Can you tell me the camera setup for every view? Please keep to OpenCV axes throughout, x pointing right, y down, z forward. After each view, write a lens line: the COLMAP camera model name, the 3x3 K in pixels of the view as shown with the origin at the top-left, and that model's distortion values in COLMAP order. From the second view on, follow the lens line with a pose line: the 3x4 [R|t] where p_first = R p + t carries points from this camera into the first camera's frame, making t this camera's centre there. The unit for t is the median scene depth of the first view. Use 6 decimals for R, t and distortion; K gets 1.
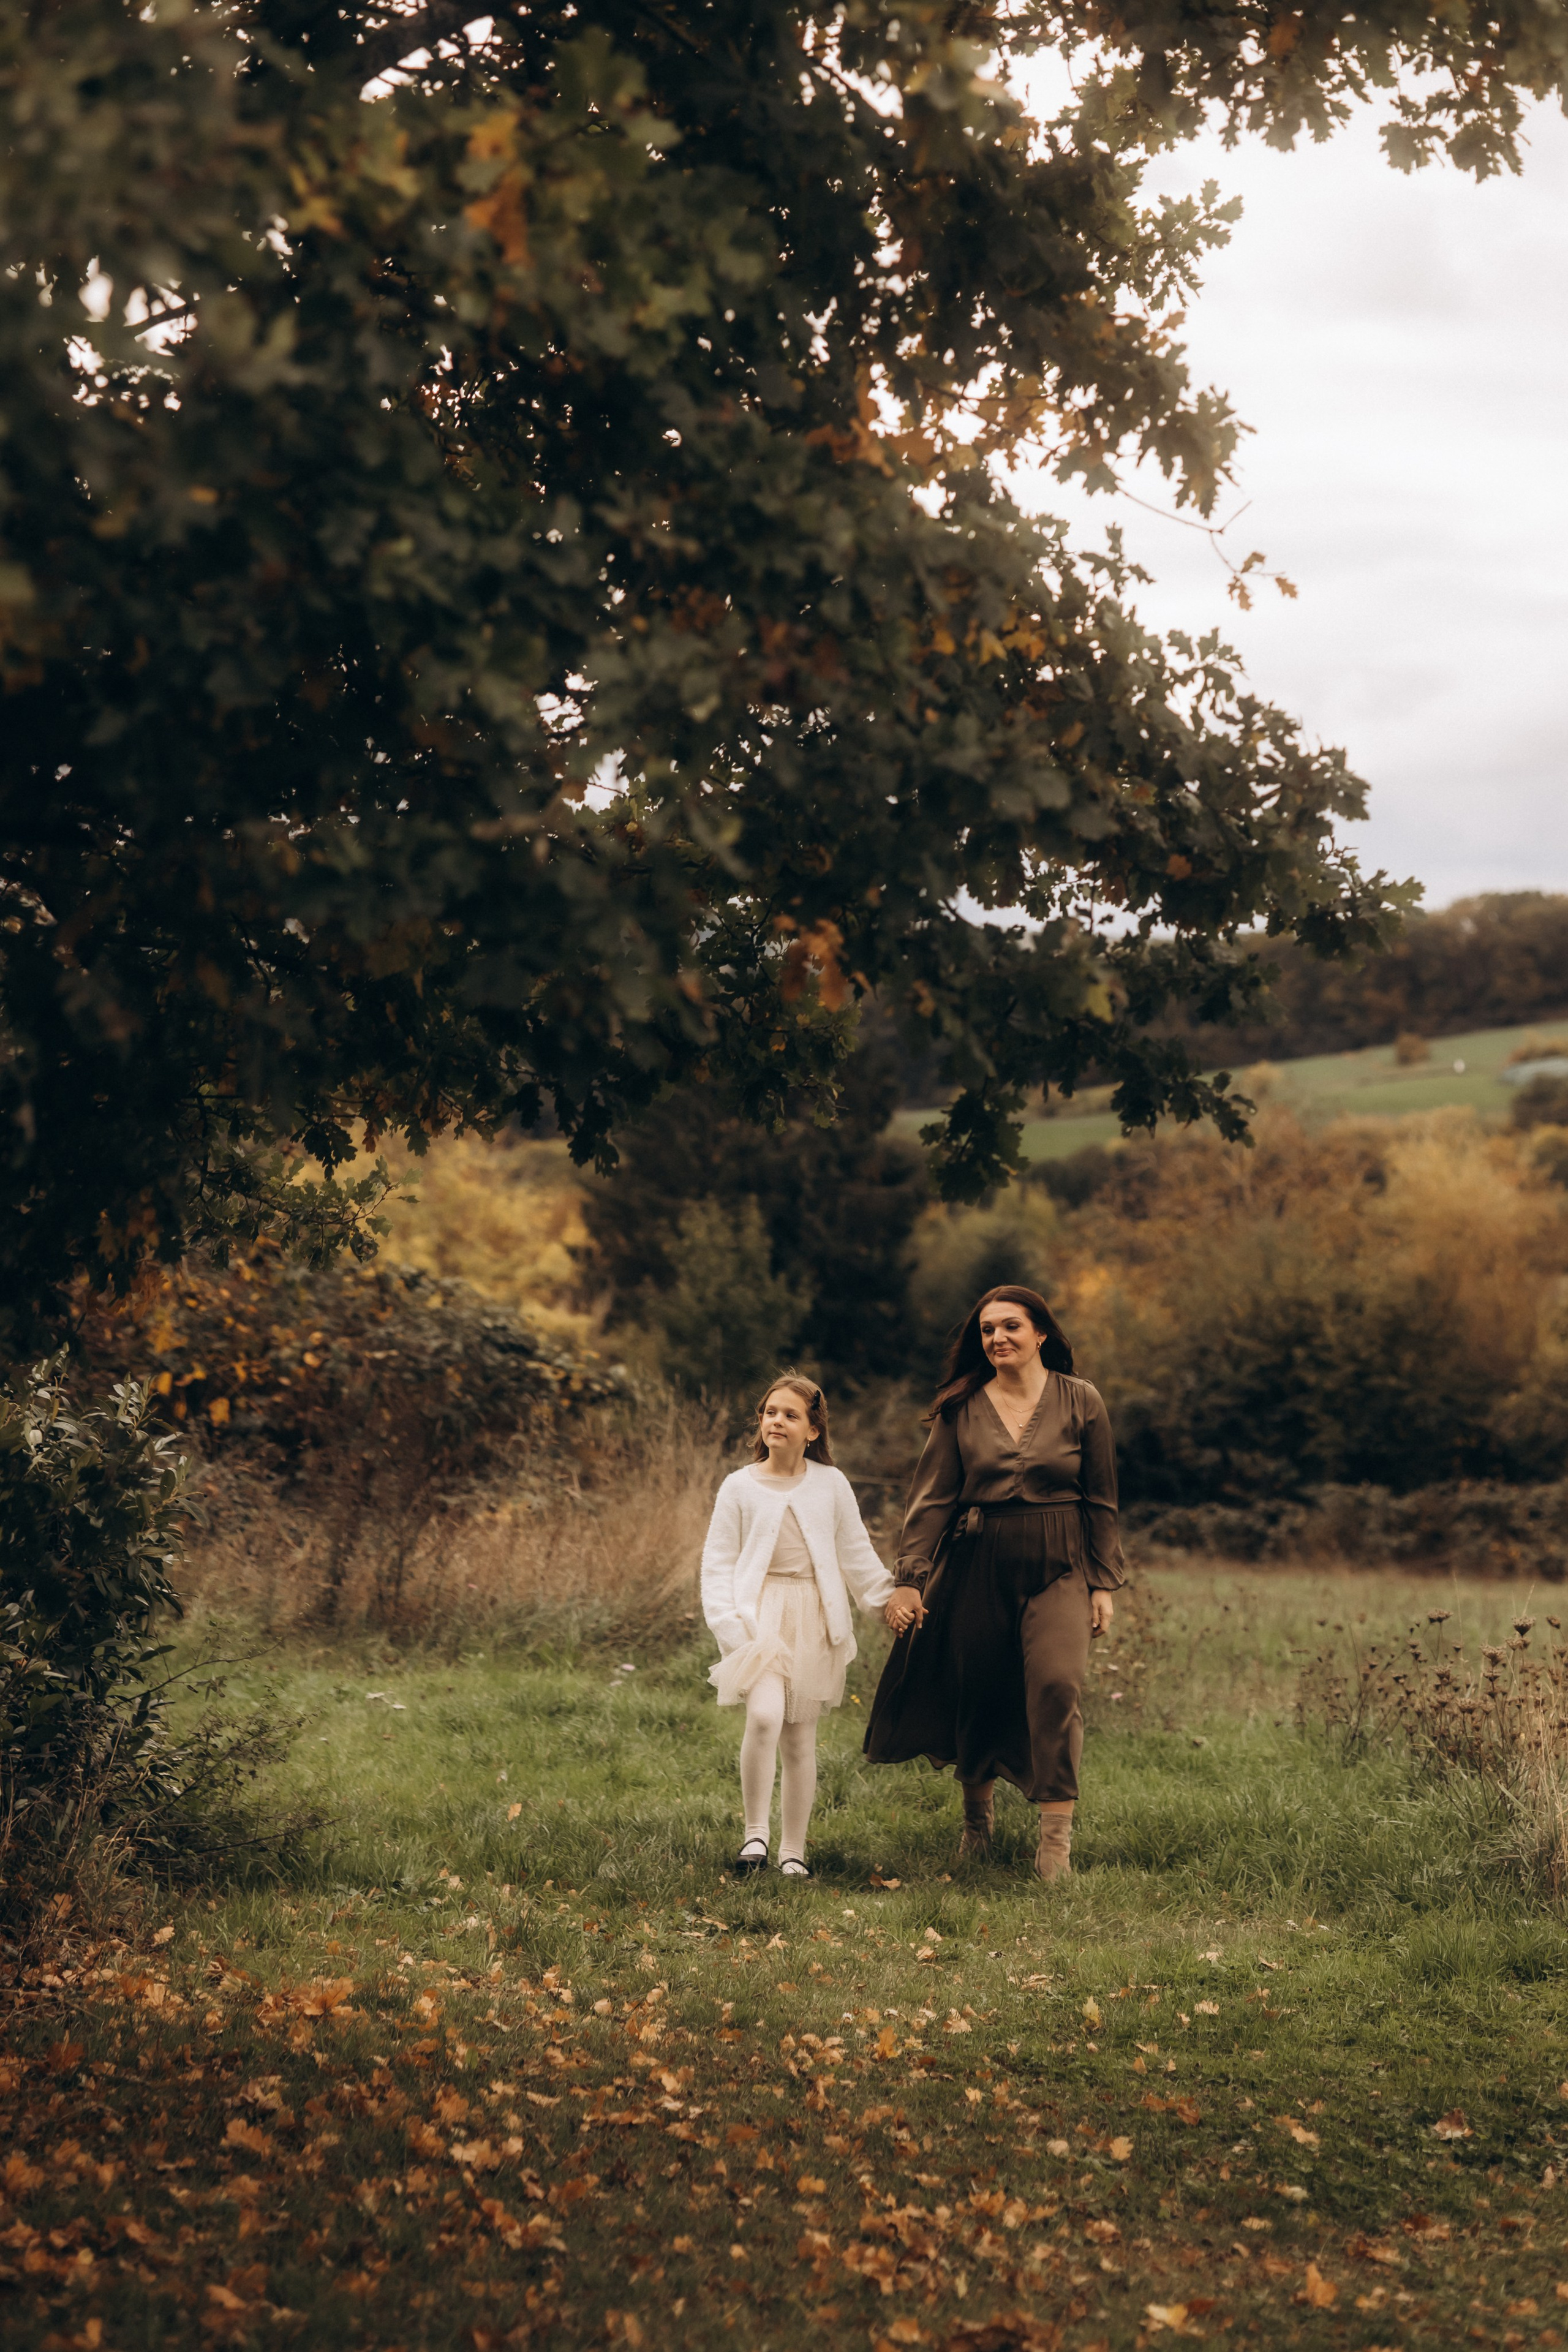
lens RADIAL K [[5051.8, 0, 798.4], [0, 5051.8, 1197.9], [0, 0, 1]] dist [0.645457, 0.000000]
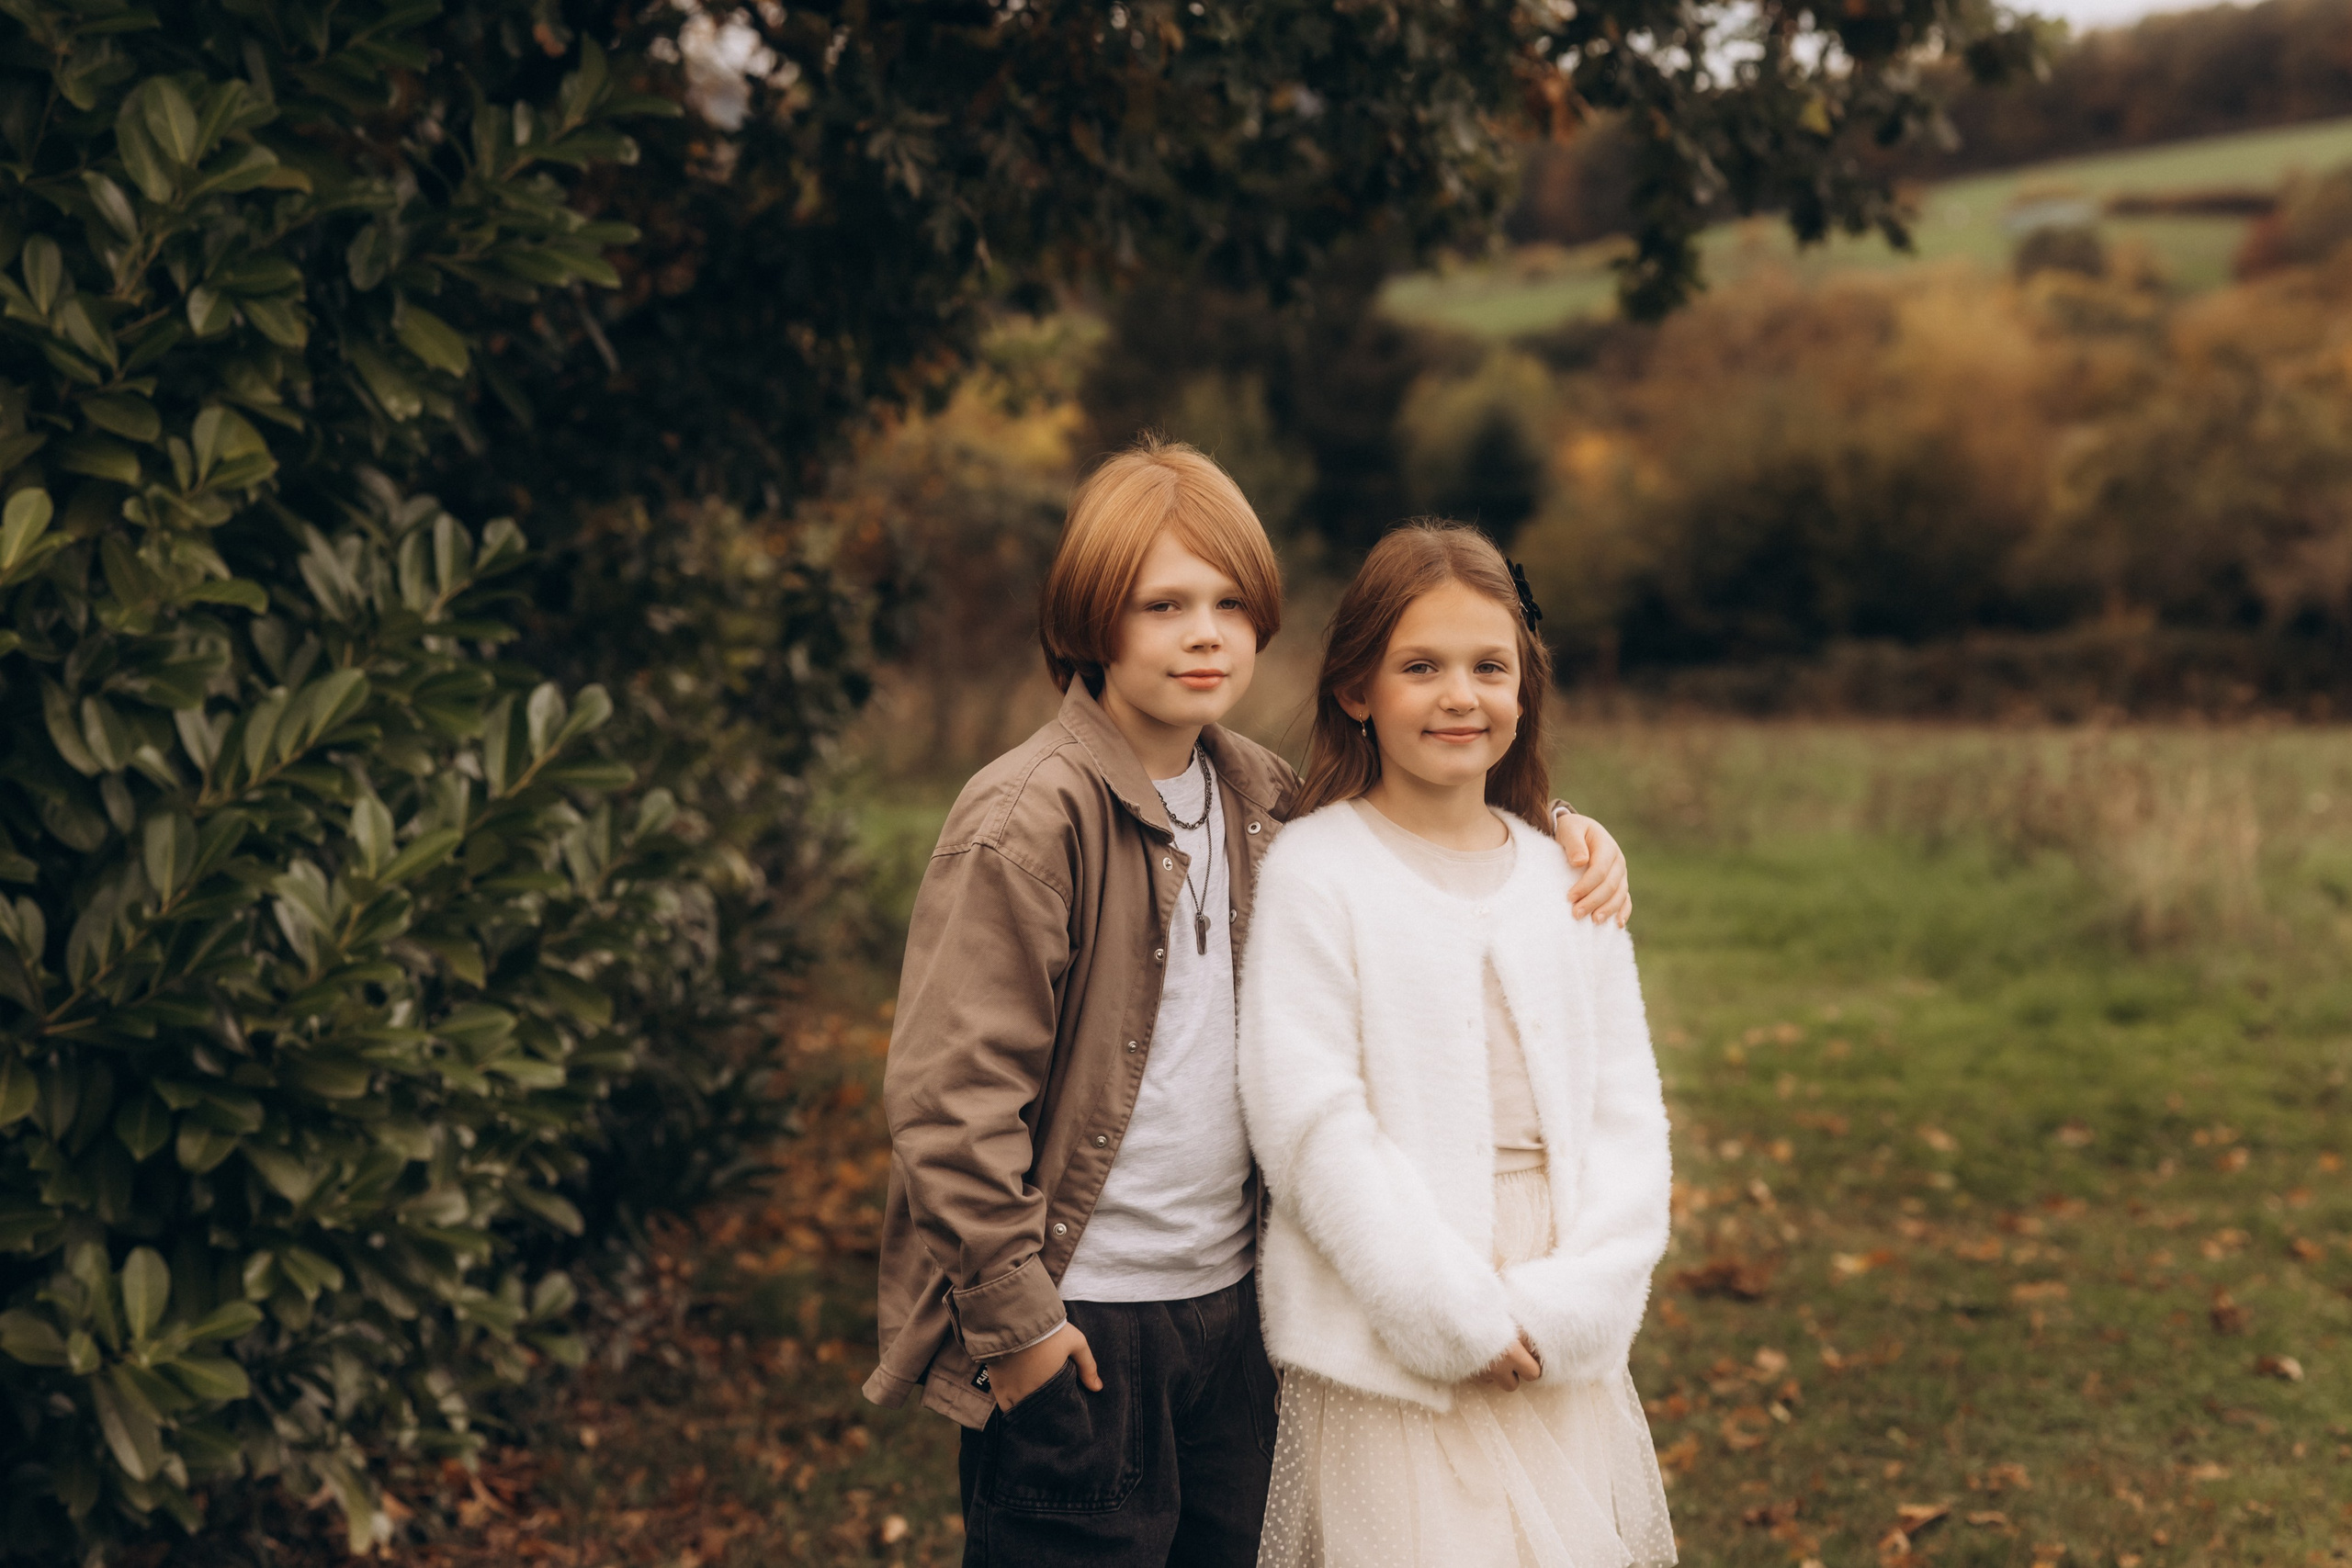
lens RADIAL K [[5051.3, 0, 1173.6], [0, 5051.3, 770.7], [0, 0, 1]] dist [0.645457, 0.000000]
pose [[0.999595, -0.018640, -0.021486, -0.047311], [0.020245, 0.996819, 0.077080, 0.008054], [0.019981, -0.077483, 0.996793, -0.133277]]
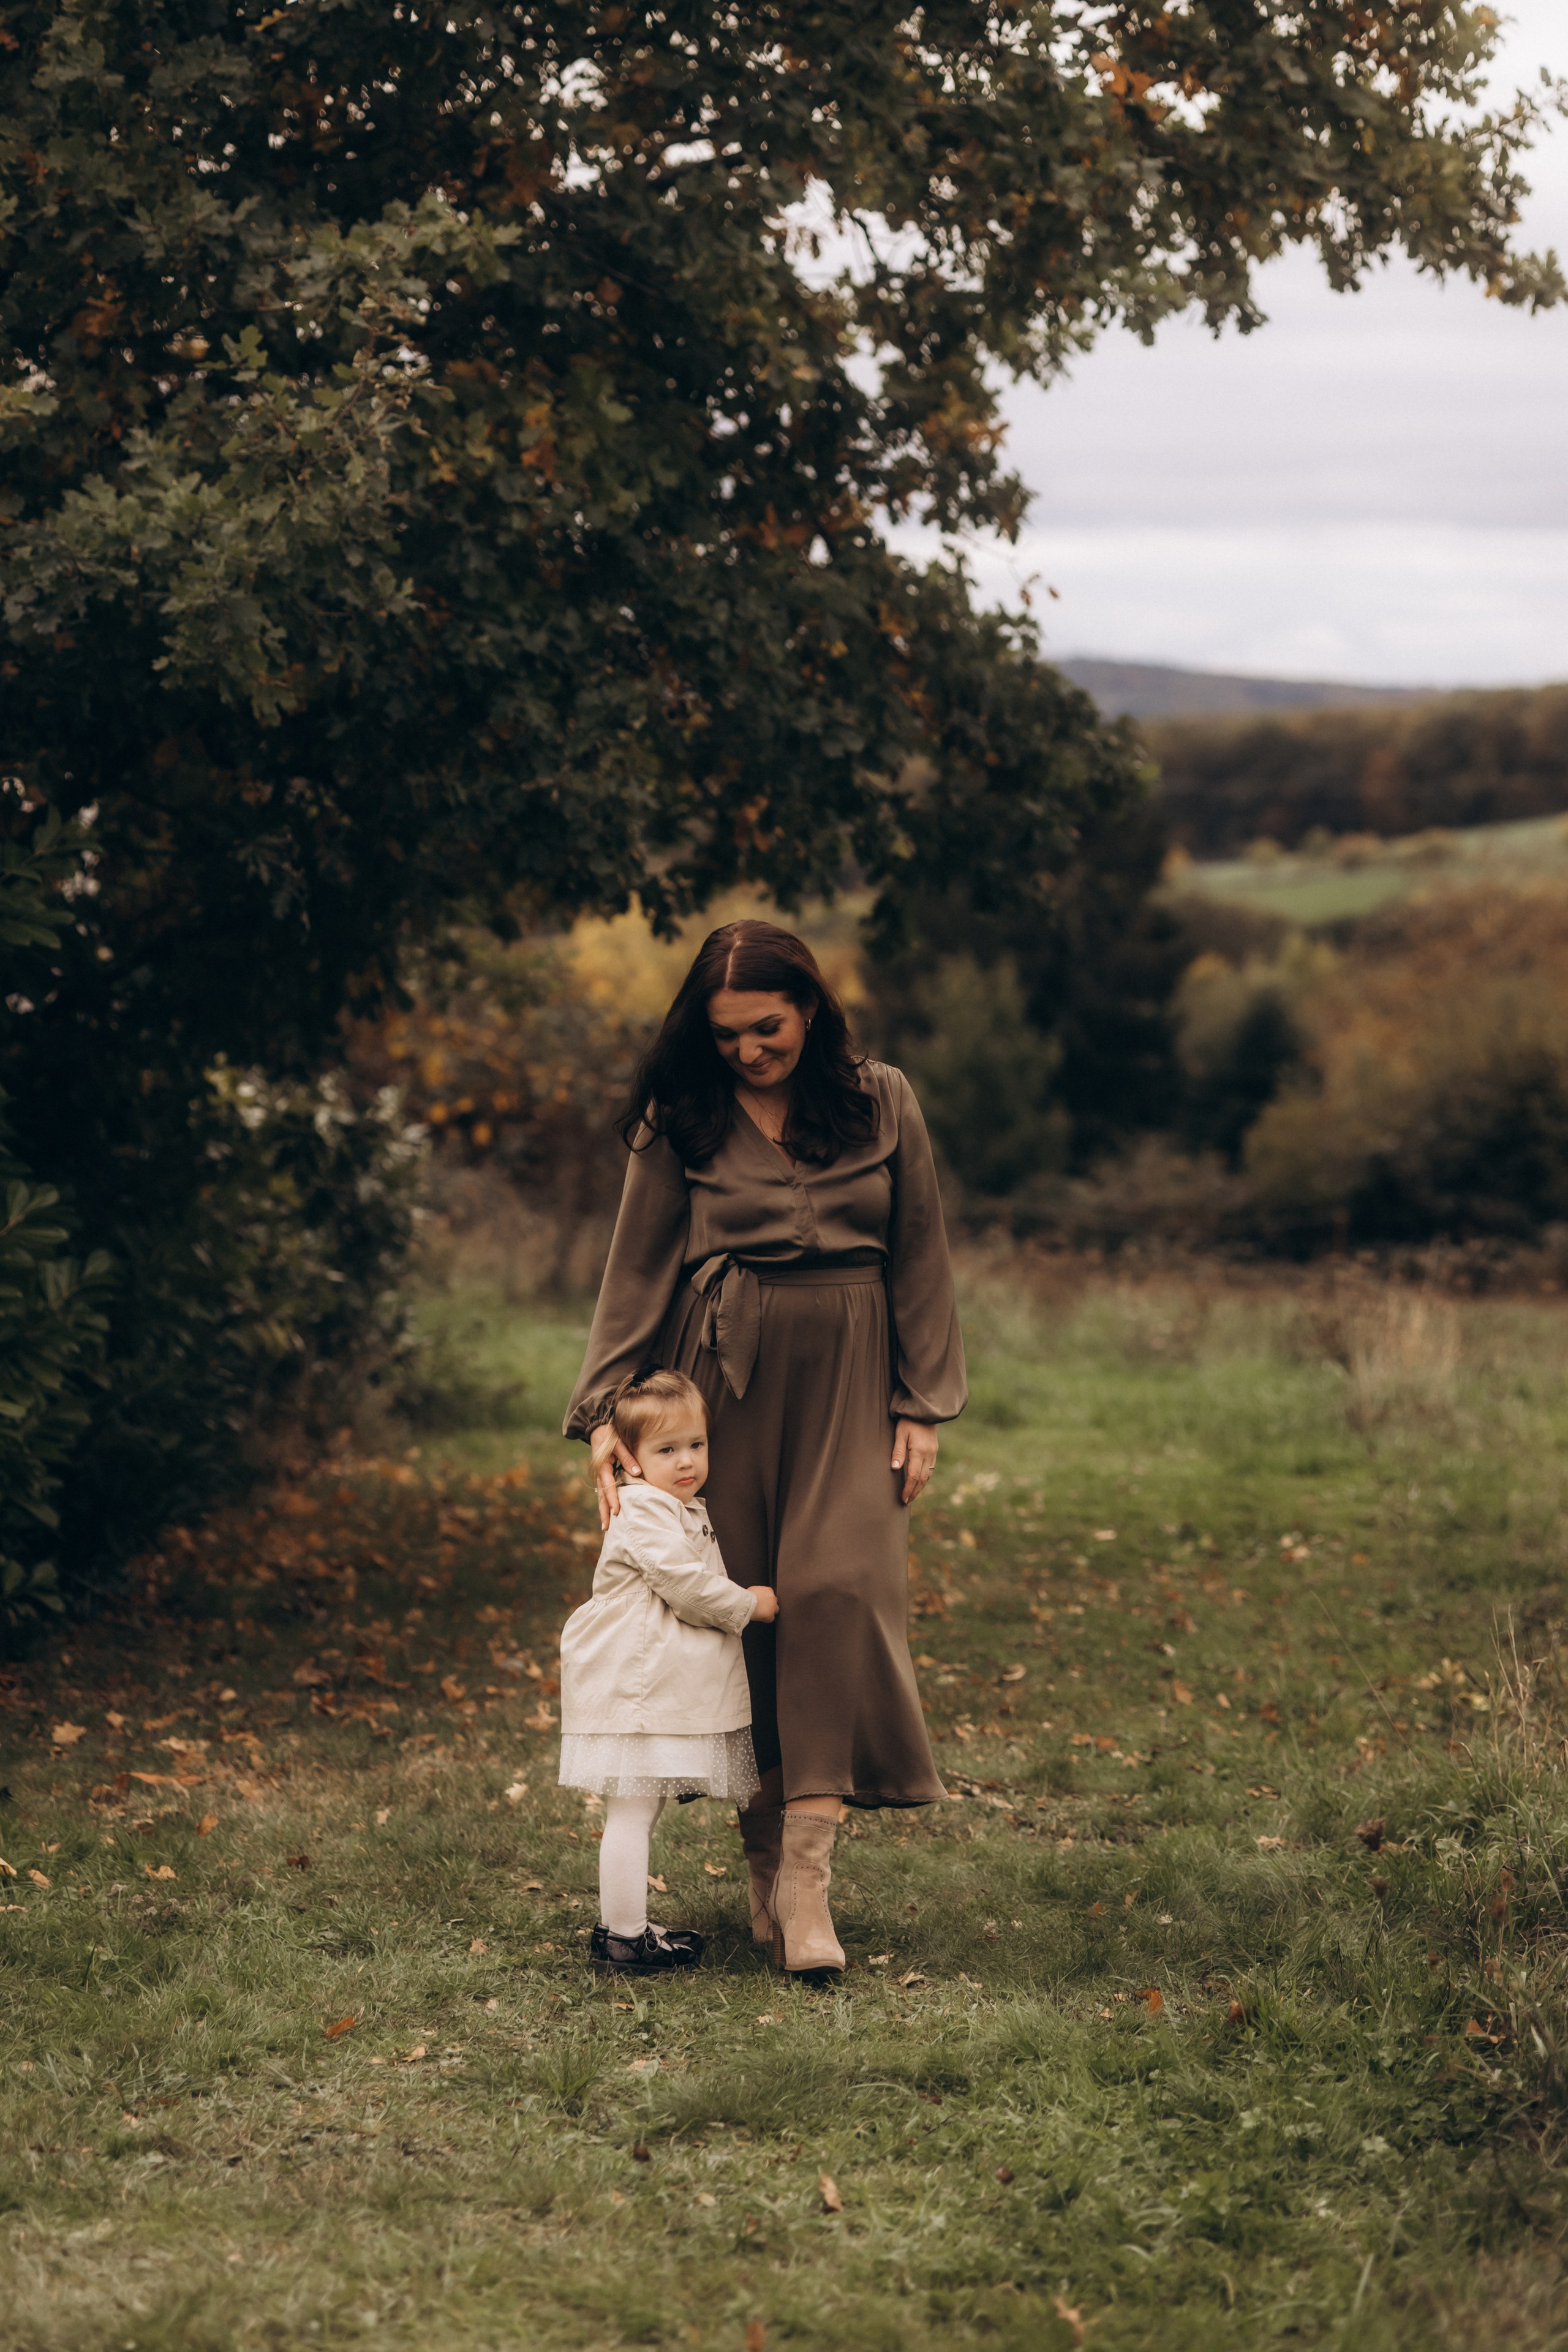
lens RADIAL K [[5051.8, 0, 771.4], [0, 5051.8, 1166.6], [0, 0, 1]] dist [0.645457, 0.000000]
pose [[0.997694, 0.005681, -0.067635, 0.103844], [-0.002842, 0.999113, 0.042004, -0.003554], [0.067814, -0.041715, 0.996826, -0.597716]]
